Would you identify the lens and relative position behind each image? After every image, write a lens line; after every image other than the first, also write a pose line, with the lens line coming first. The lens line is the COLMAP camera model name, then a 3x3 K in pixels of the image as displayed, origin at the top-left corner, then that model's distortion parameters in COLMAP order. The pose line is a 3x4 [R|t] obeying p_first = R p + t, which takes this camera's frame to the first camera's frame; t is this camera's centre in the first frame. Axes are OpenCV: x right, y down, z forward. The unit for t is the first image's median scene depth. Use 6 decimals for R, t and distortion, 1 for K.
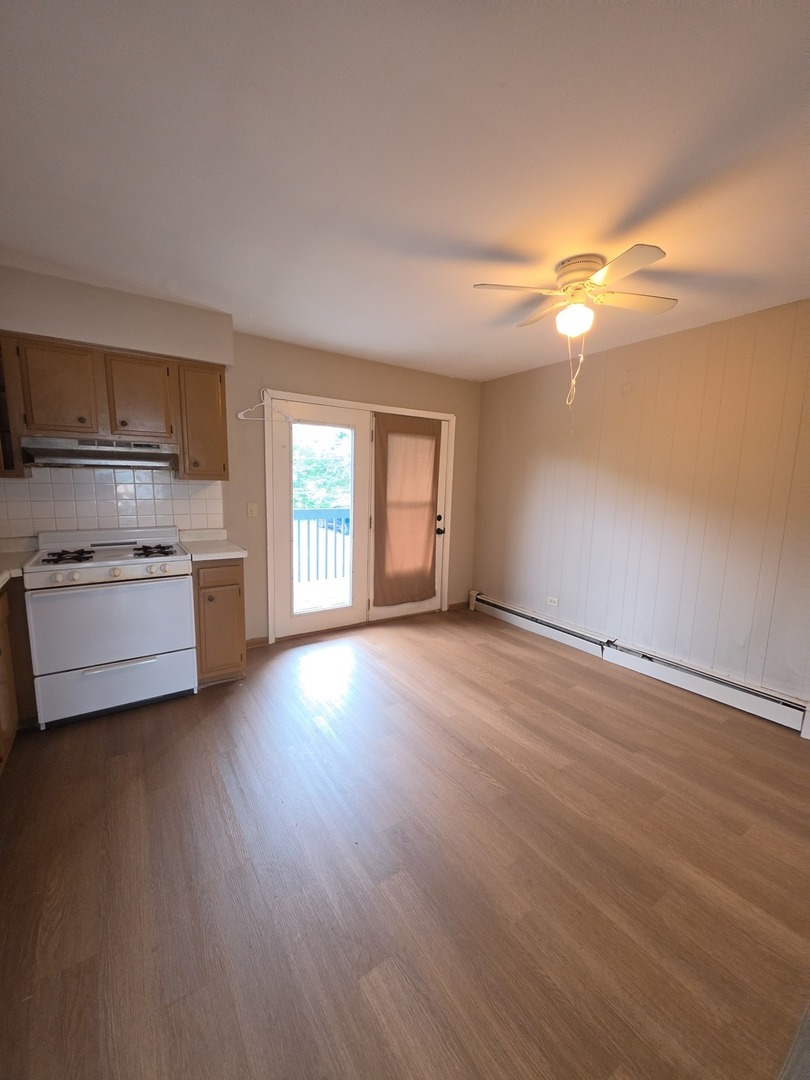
lens RADIAL K [[433.4, 0, 407.3], [0, 433.4, 540.6], [0, 0, 1]] dist [-0.014955, 0.000252]
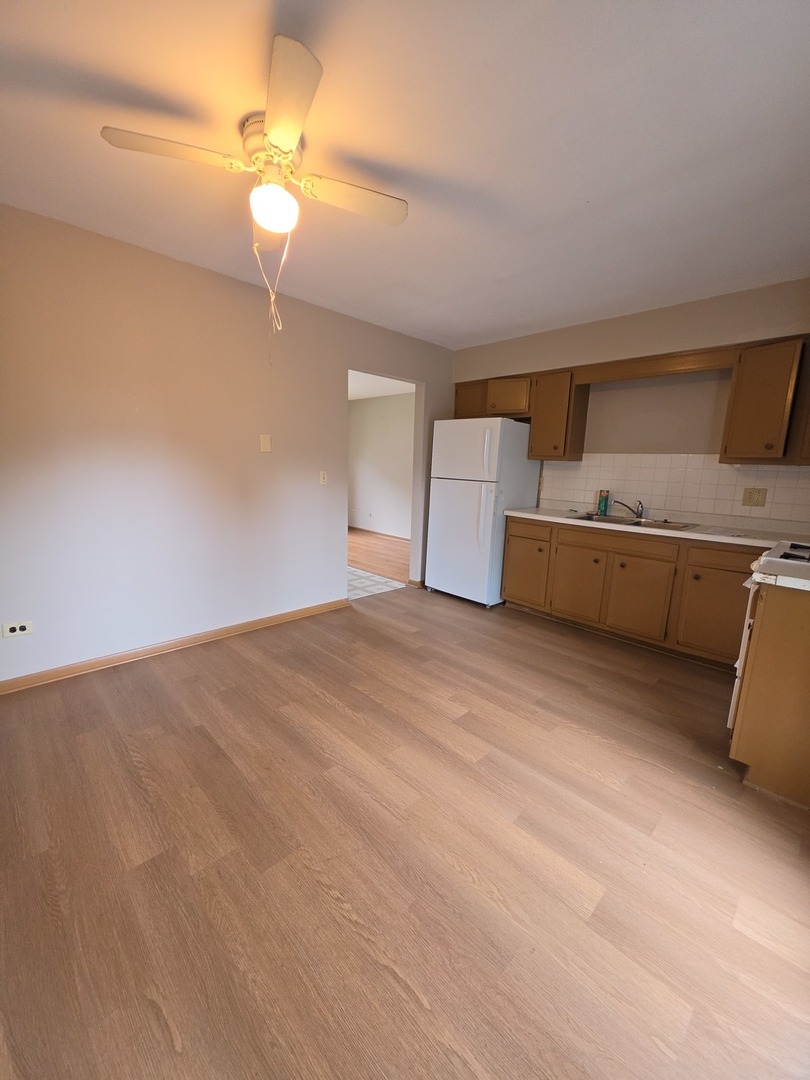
lens RADIAL K [[433.4, 0, 406.4], [0, 433.4, 540.5], [0, 0, 1]] dist [-0.014955, 0.000252]
pose [[-0.982067, -0.021647, -0.187284, 0.262210], [-0.079884, 0.947583, 0.309364, -0.195049], [0.170770, 0.318777, -0.932319, 1.737471]]
